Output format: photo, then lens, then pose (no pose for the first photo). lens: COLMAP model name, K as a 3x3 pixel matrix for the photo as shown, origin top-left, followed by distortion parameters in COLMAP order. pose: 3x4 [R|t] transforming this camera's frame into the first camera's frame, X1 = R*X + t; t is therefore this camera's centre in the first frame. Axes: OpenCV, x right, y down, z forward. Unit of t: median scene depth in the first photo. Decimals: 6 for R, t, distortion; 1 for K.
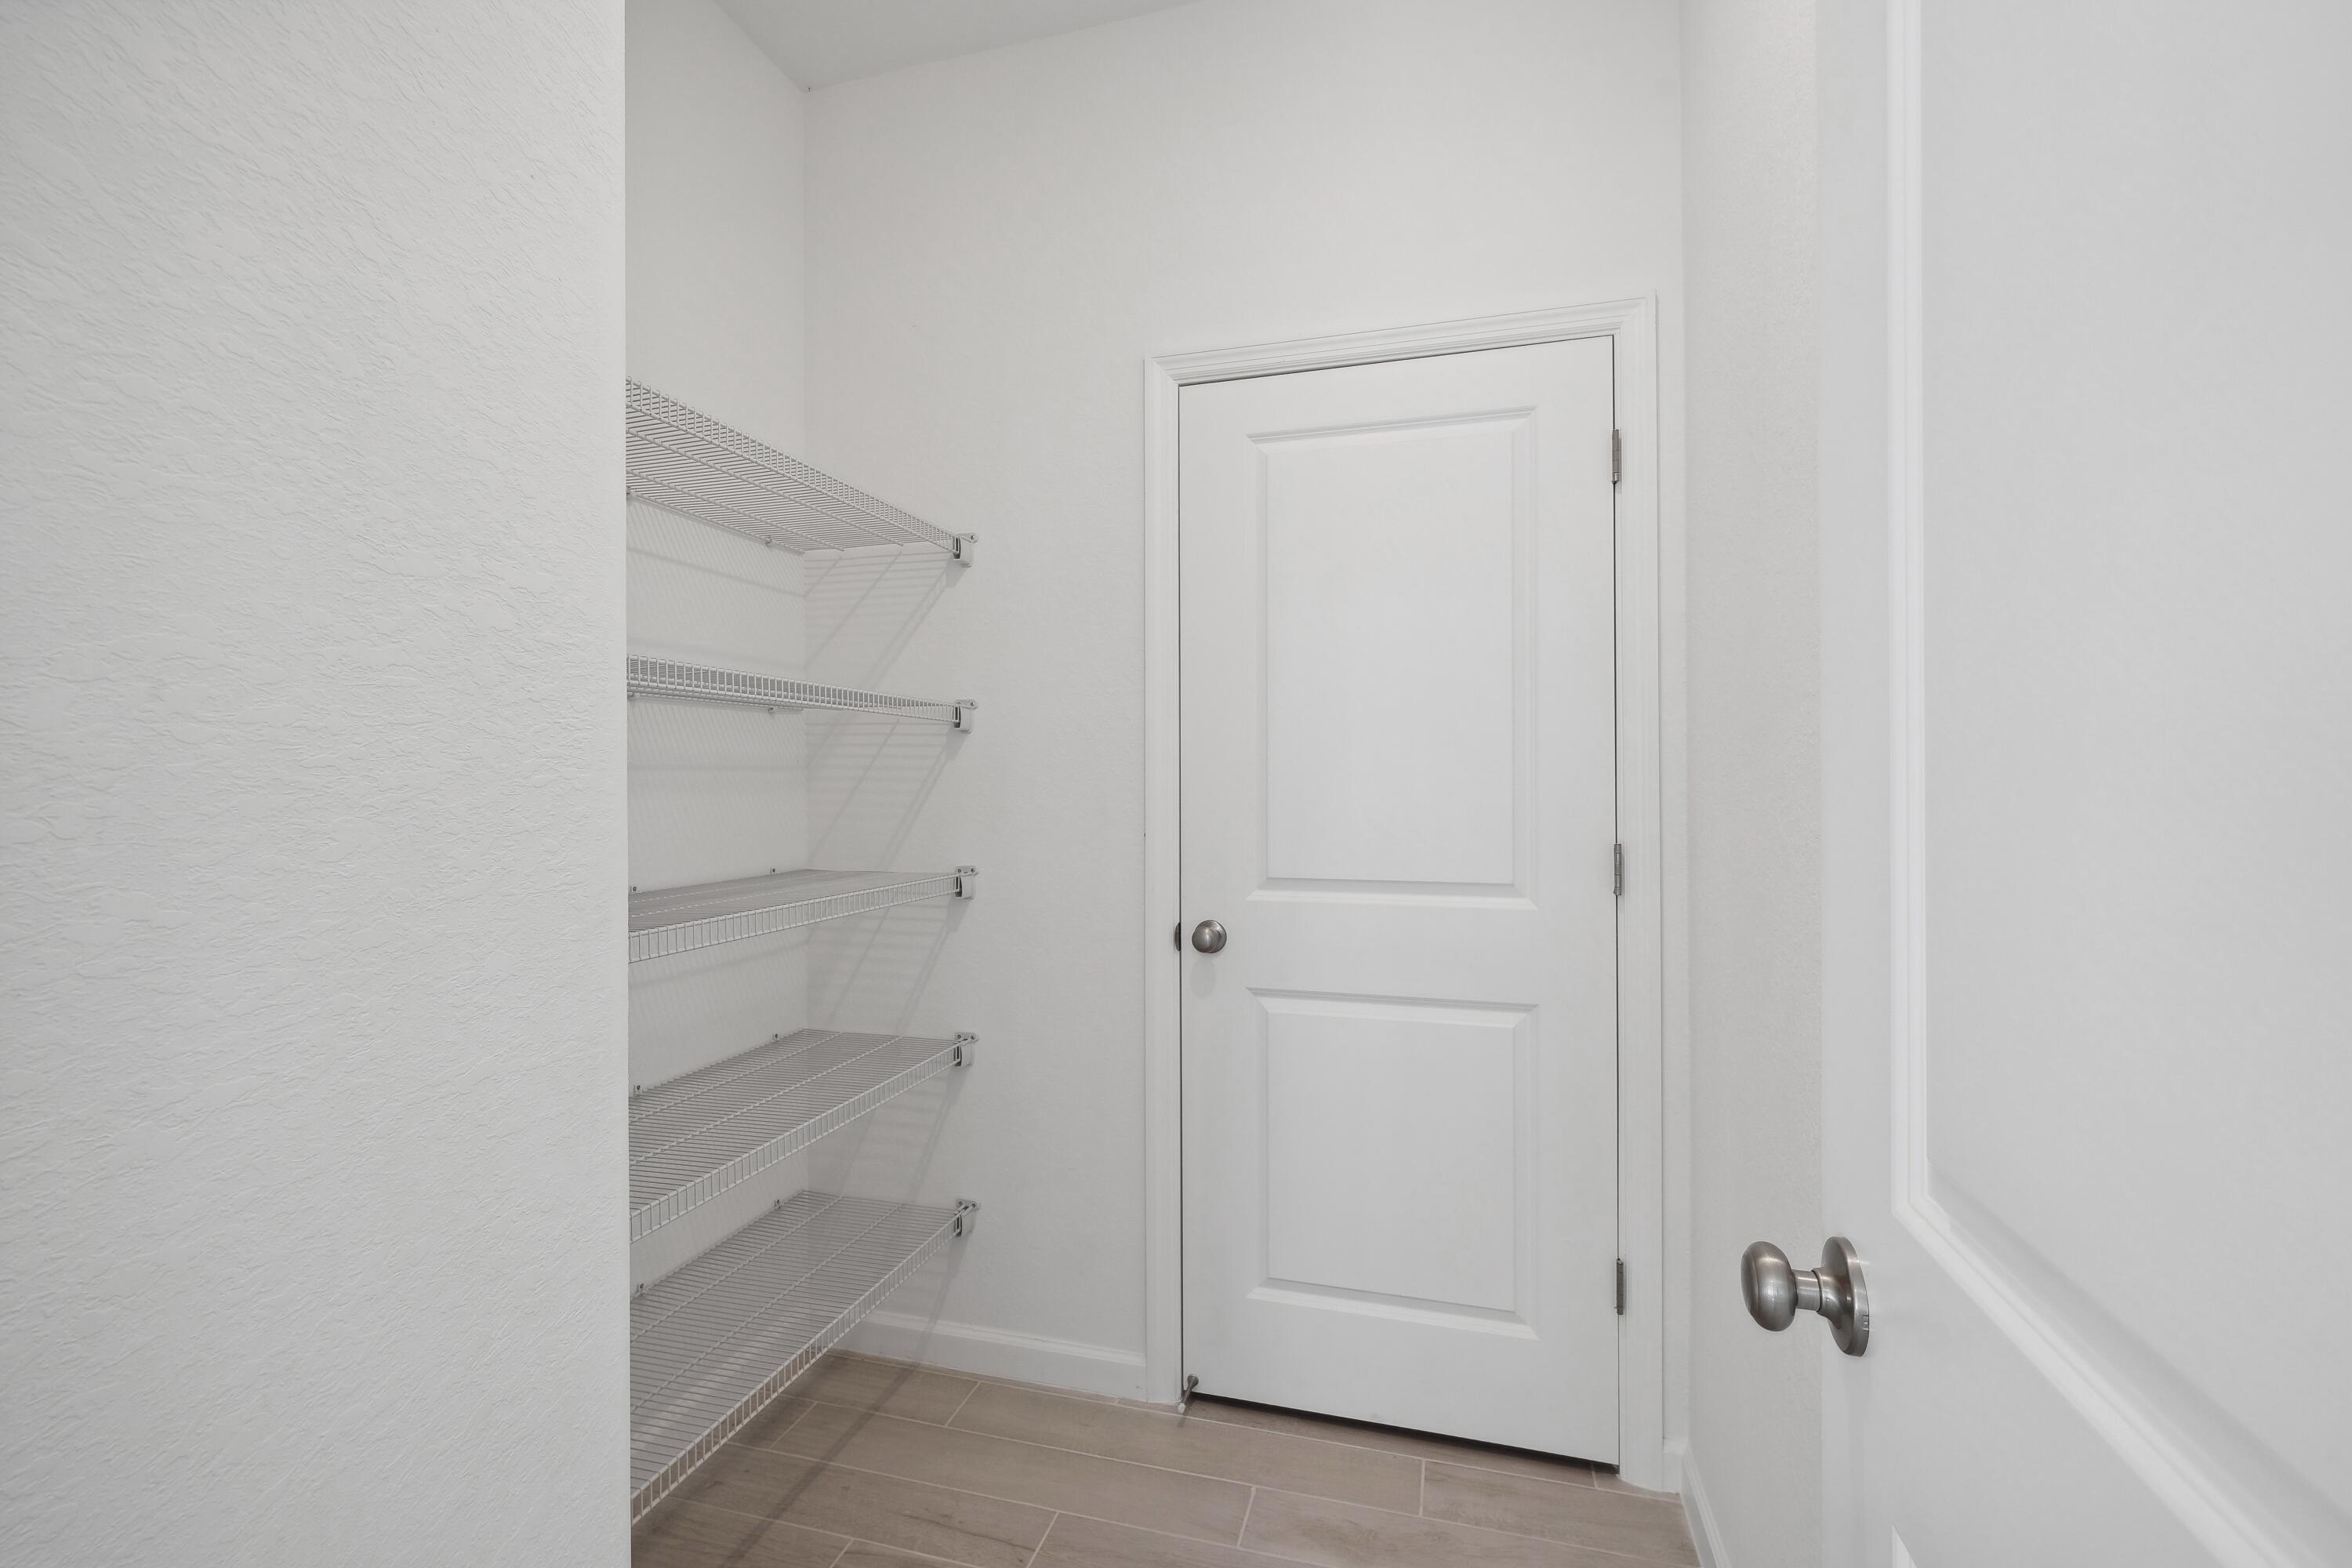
lens RADIAL K [[1020.3, 0, 1177.3], [0, 1020.3, 778.1], [0, 0, 1]] dist [-0.004256, 0.000330]
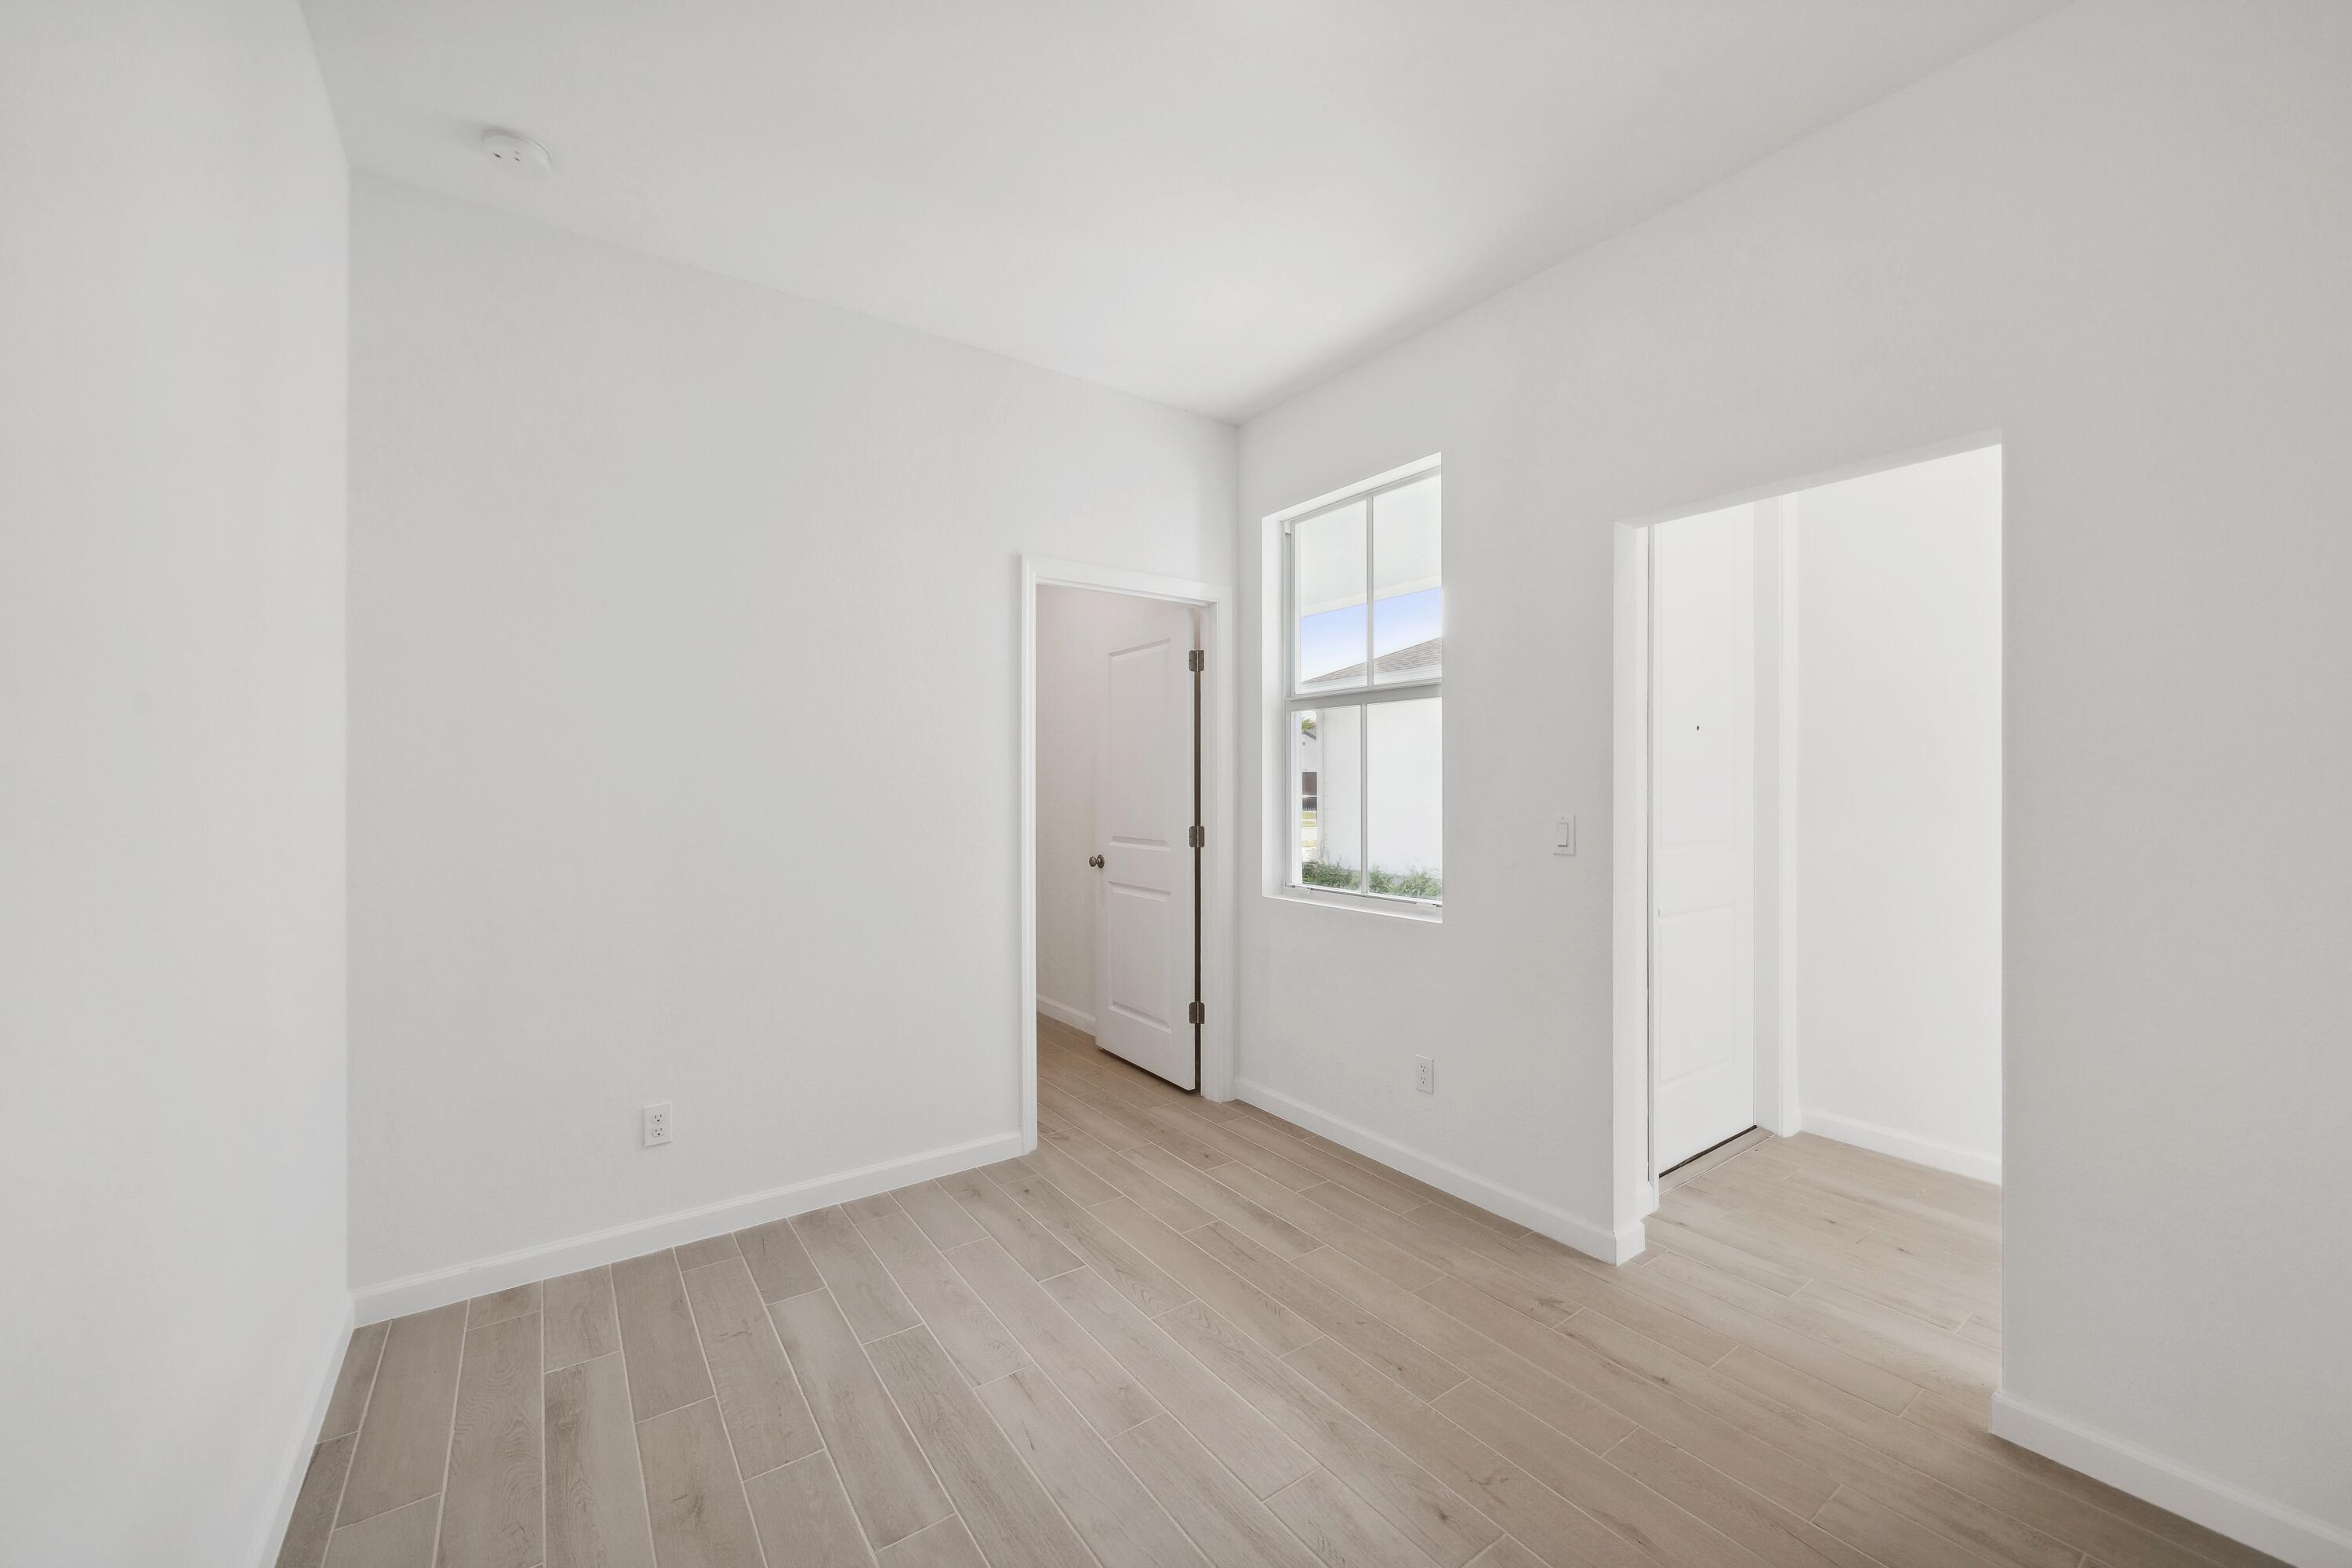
lens RADIAL K [[921.9, 0, 1175.5], [0, 921.9, 789.6], [0, 0, 1]] dist [-0.000173, -0.000001]
pose [[0.773095, -0.000560, -0.634290, 1.585799], [0.005628, 0.999966, 0.005976, -0.025778], [0.634265, -0.008190, 0.773072, -0.593665]]
